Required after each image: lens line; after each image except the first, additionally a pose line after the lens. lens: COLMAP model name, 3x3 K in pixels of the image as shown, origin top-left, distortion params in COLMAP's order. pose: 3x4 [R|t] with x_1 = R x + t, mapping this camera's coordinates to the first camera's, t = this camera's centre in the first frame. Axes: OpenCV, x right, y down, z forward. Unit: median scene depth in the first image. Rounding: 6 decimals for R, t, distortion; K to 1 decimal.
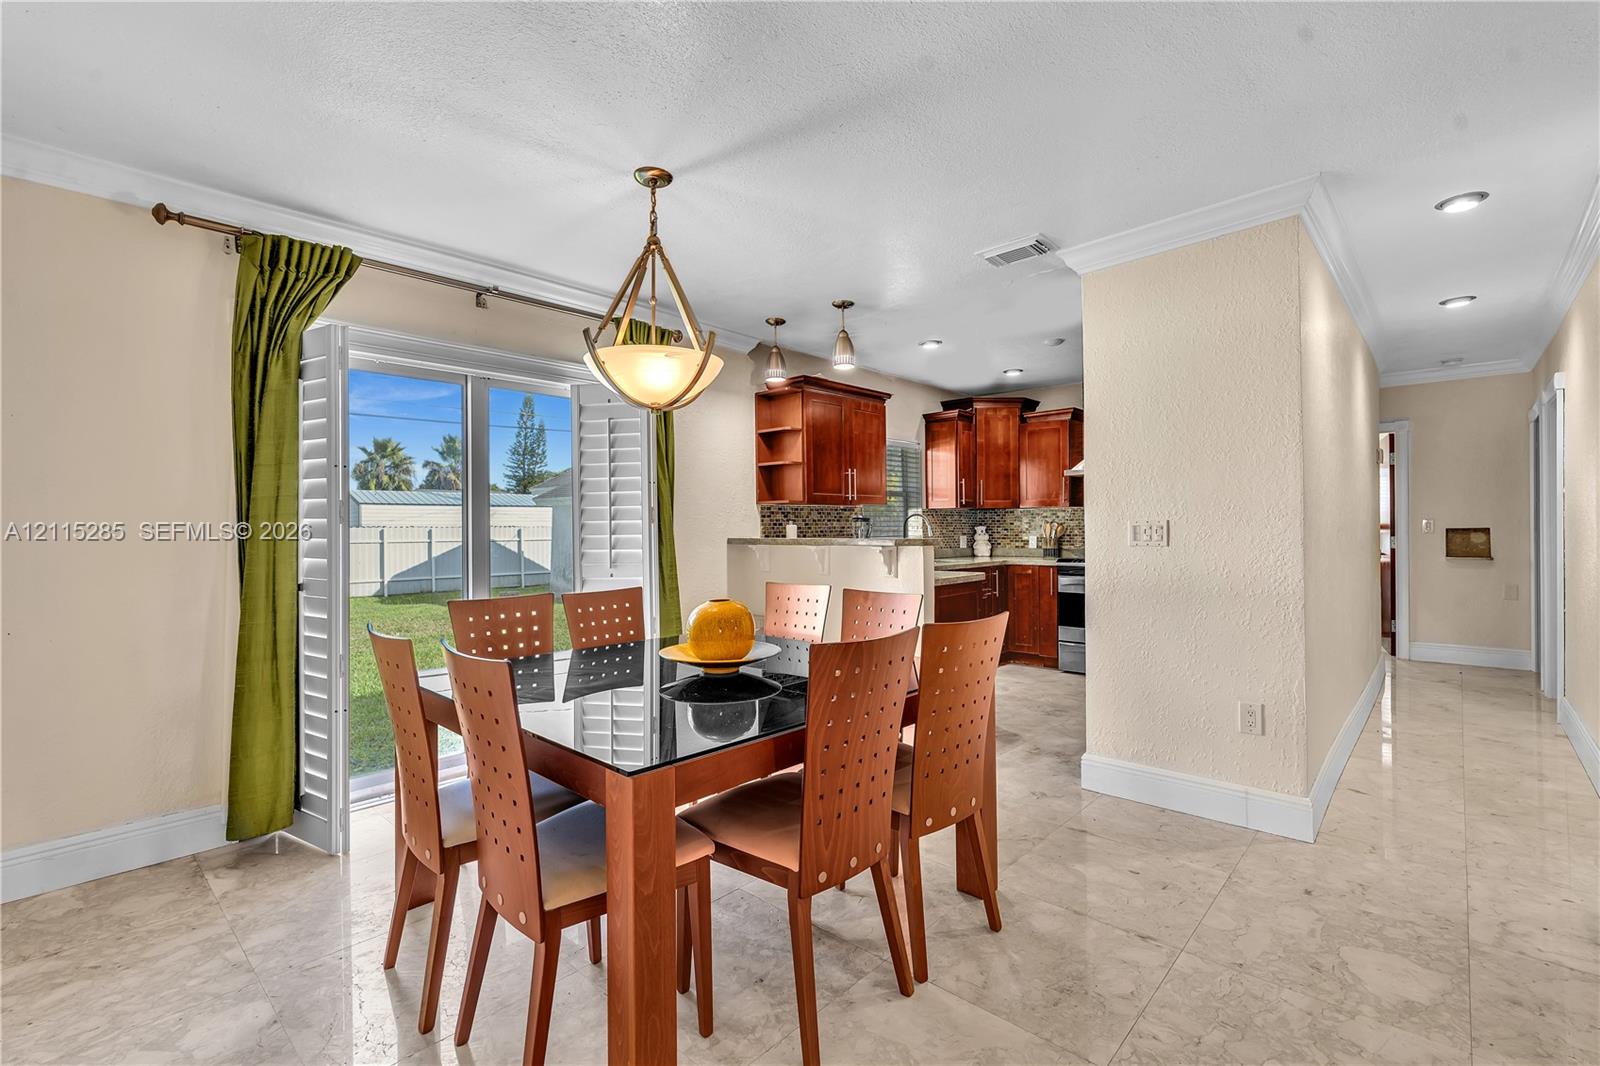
lens RADIAL K [[716.7, 0, 802.2], [0, 716.7, 526.7], [0, 0, 1]] dist [-0.007032, 0.002379]
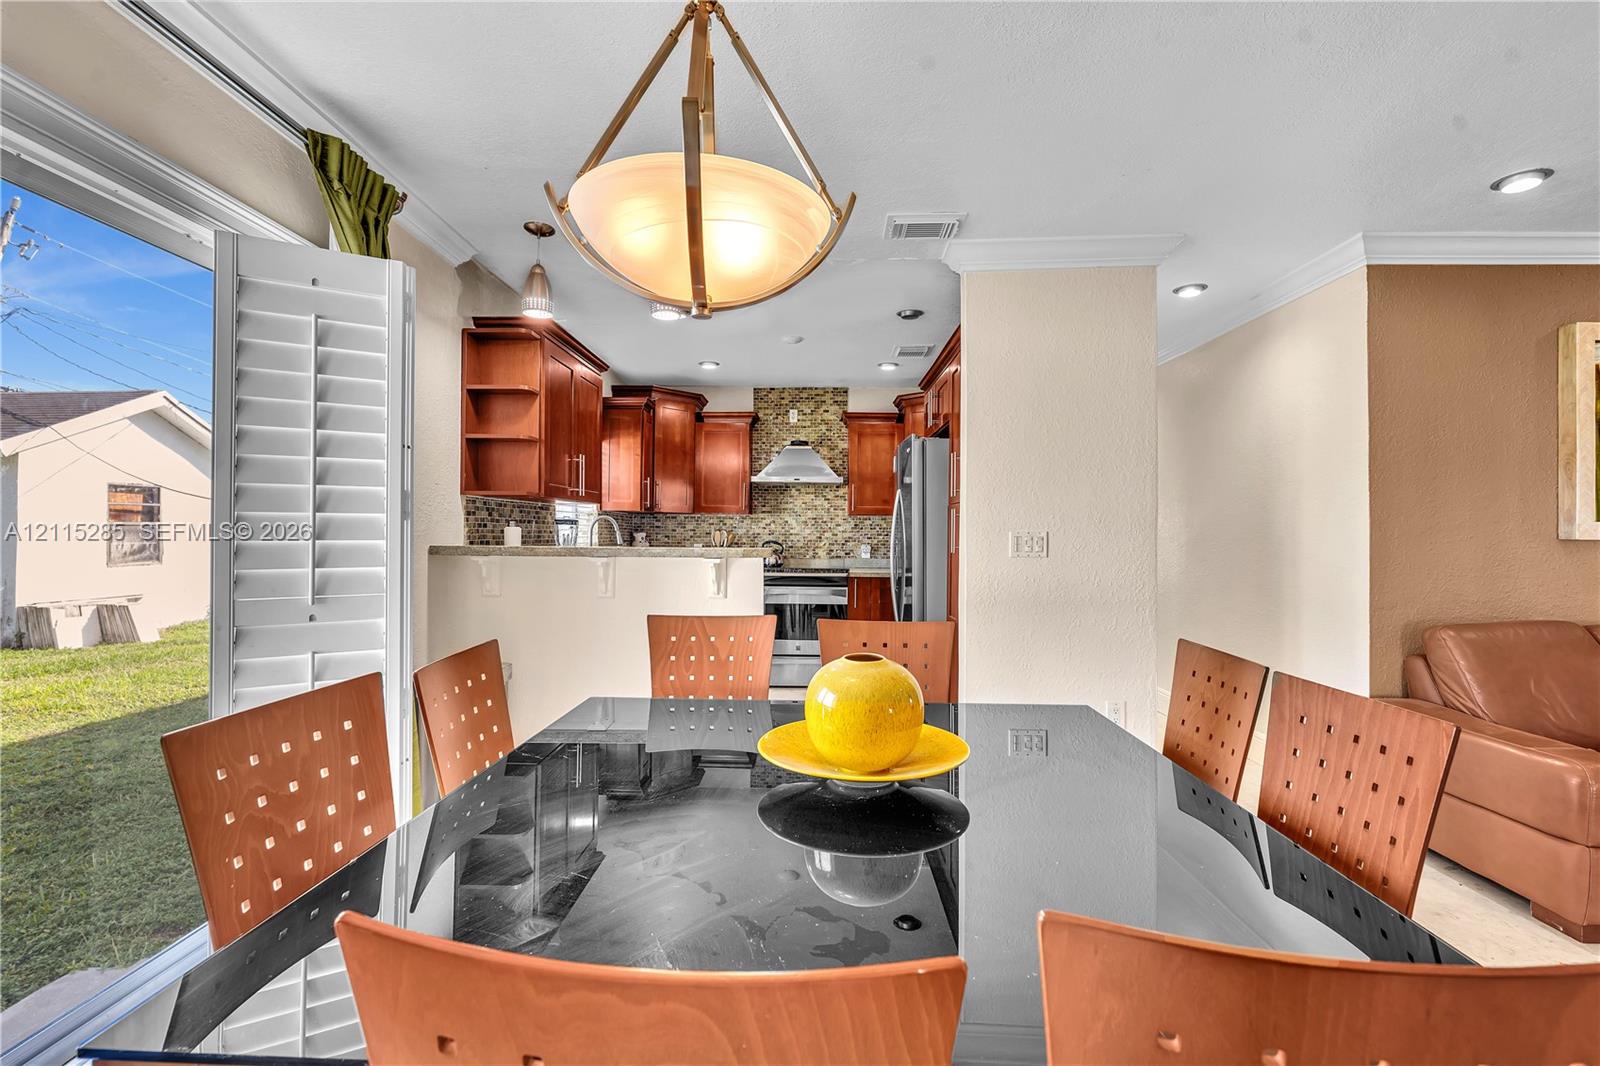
lens RADIAL K [[716.7, 0, 801.9], [0, 716.7, 525.8], [0, 0, 1]] dist [-0.007032, 0.002379]
pose [[0.749671, 0.022830, 0.661417, -0.265775], [-0.016119, 0.999738, -0.016238, 0.002938], [-0.661614, 0.001512, 0.749843, 0.292649]]
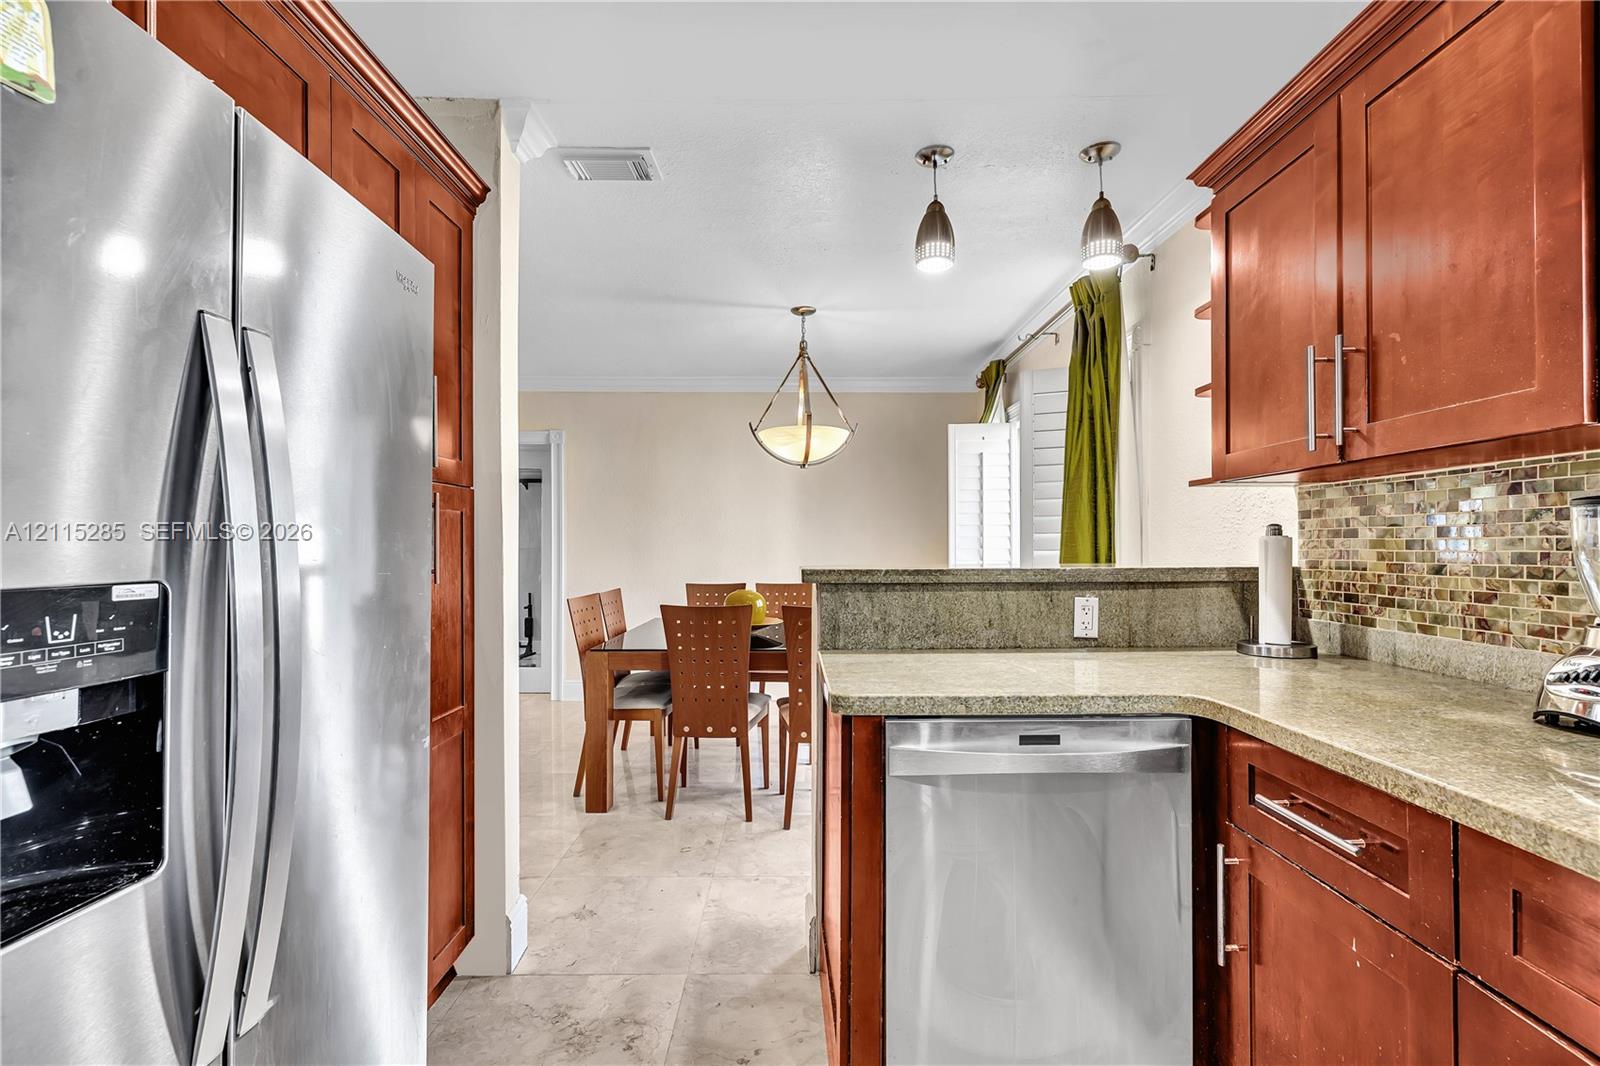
lens RADIAL K [[716.7, 0, 802.4], [0, 716.7, 542.0], [0, 0, 1]] dist [-0.007032, 0.002379]
pose [[-0.733060, 0.007468, -0.680122, 0.436958], [0.010446, 0.999945, -0.000279, -0.002125], [0.680083, -0.007309, -0.733098, 1.114515]]
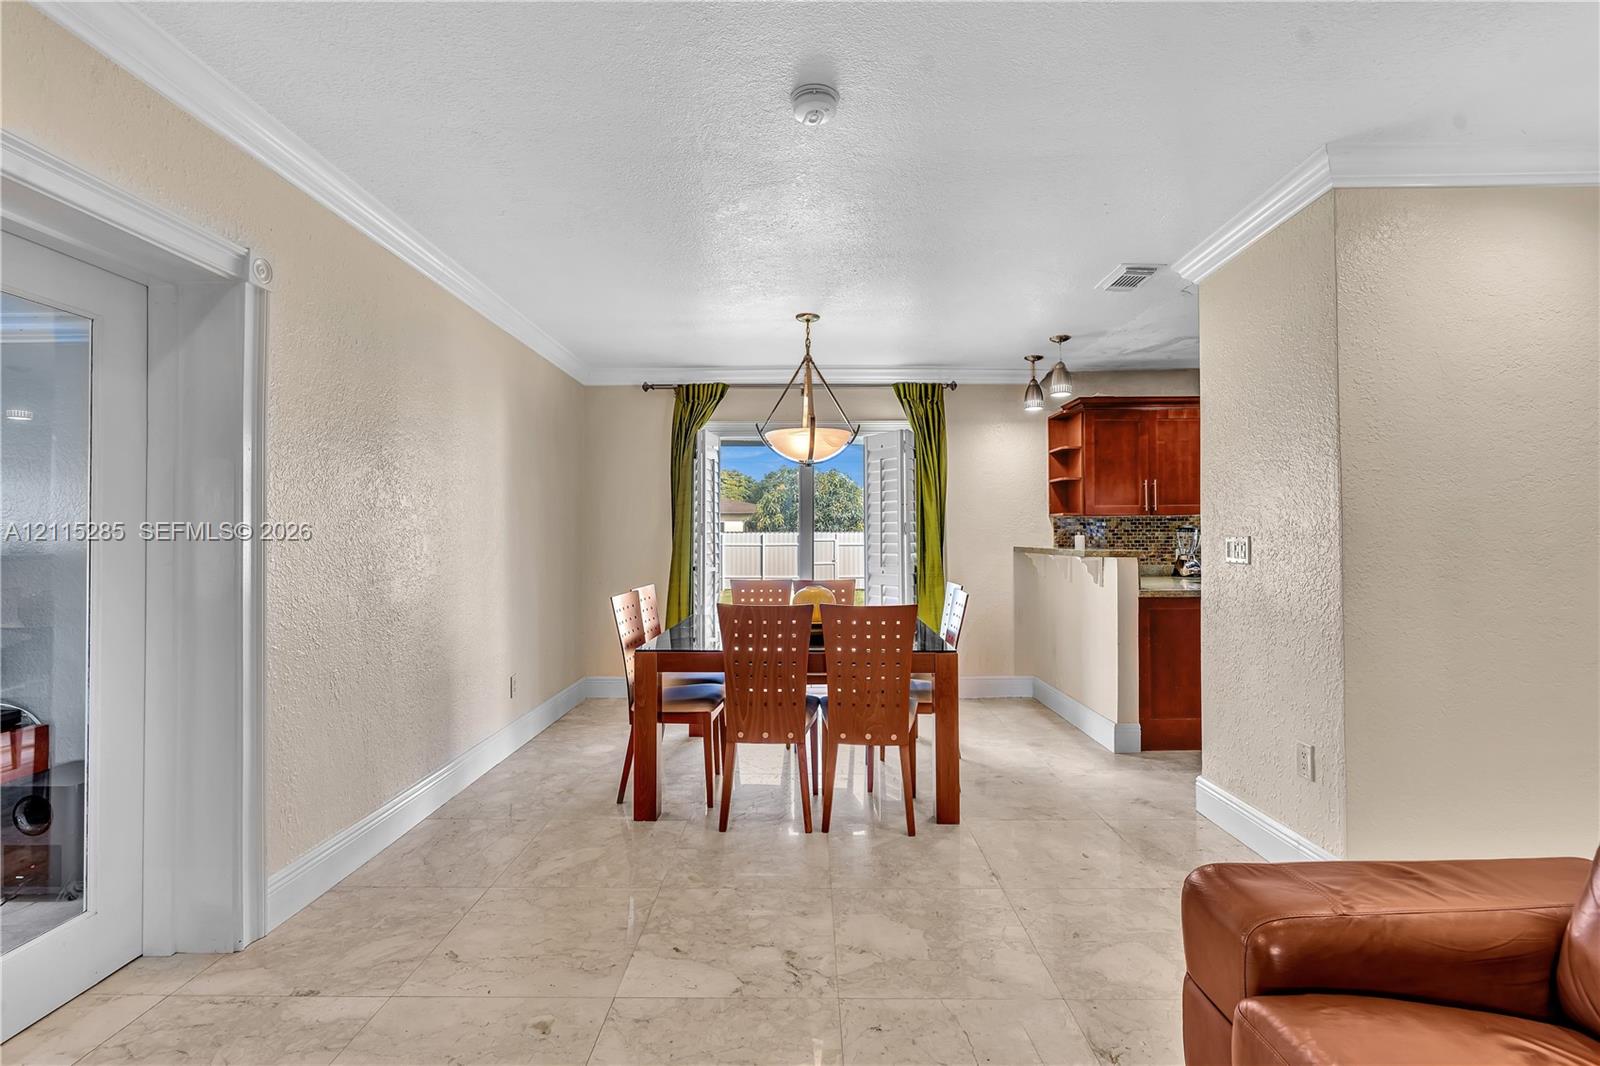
lens RADIAL K [[716.7, 0, 796.1], [0, 716.7, 526.3], [0, 0, 1]] dist [-0.007032, 0.002379]
pose [[0.668153, -0.003003, -0.744018, 0.504457], [-0.000779, 0.999988, -0.004736, -0.010722], [0.744023, 0.003744, 0.668143, -0.038693]]
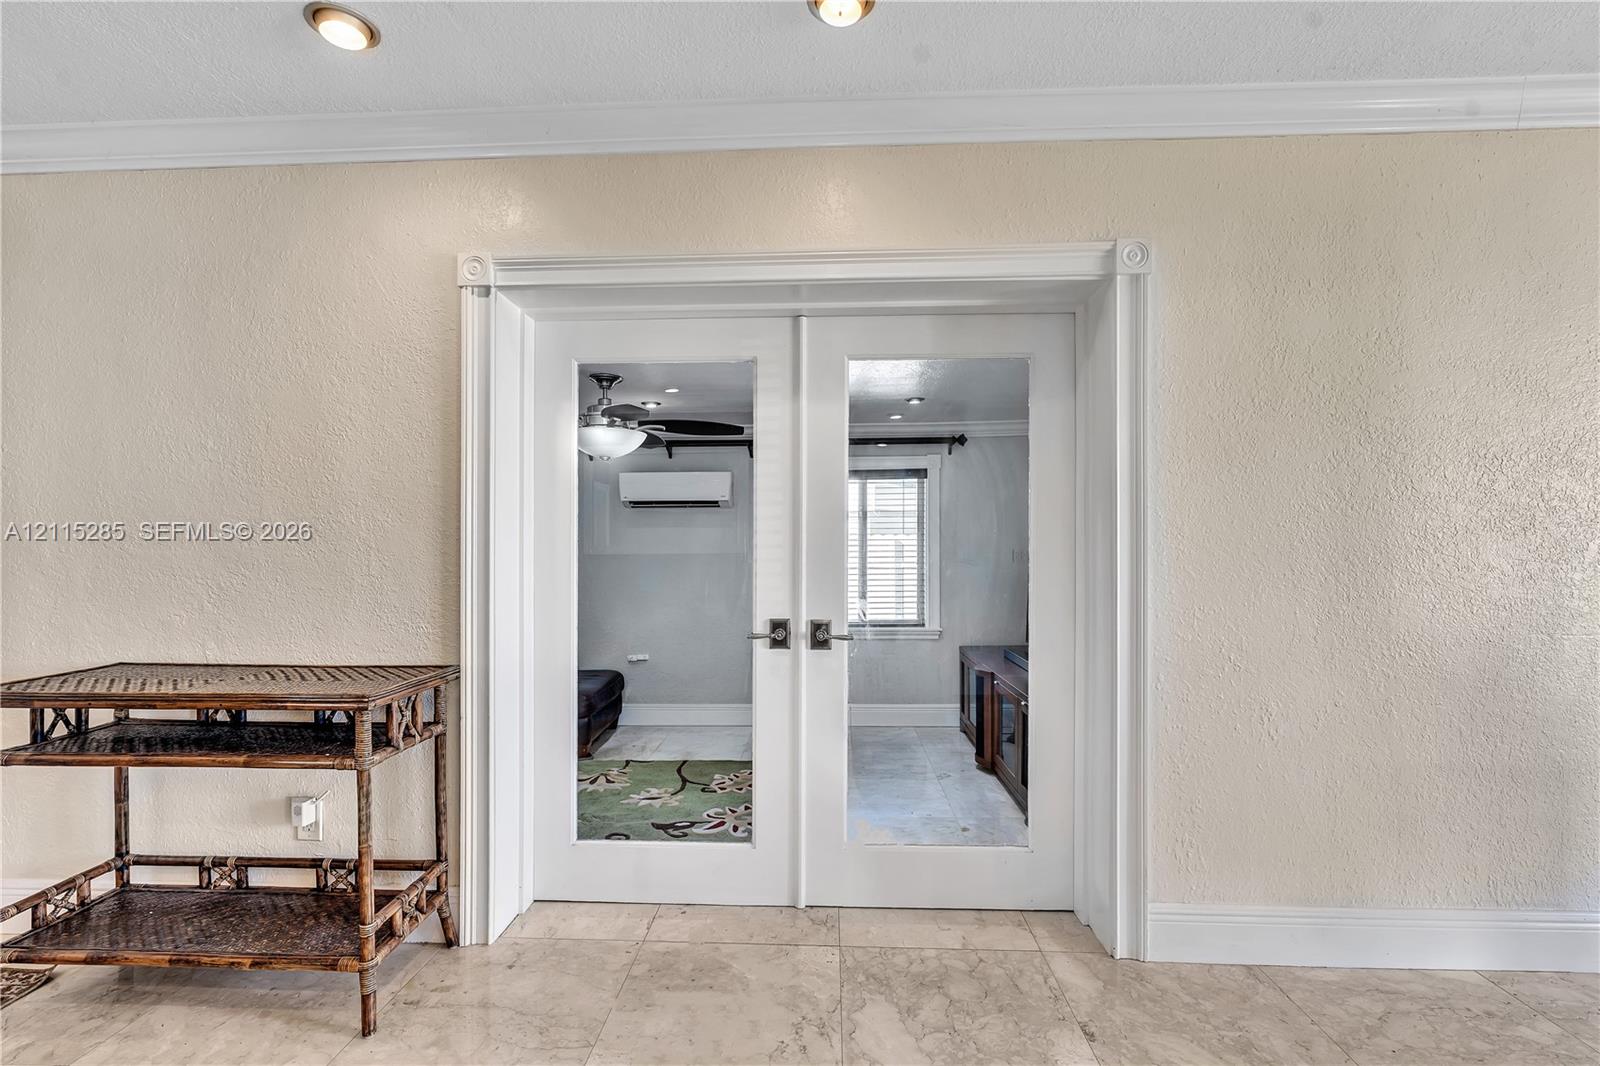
lens RADIAL K [[716.7, 0, 787.0], [0, 716.7, 553.0], [0, 0, 1]] dist [-0.007032, 0.002379]
pose [[-0.771922, 0.014000, -0.635563, 0.374154], [0.013293, 0.999894, 0.005880, -0.002350], [0.635578, -0.003909, -0.772027, 0.210610]]
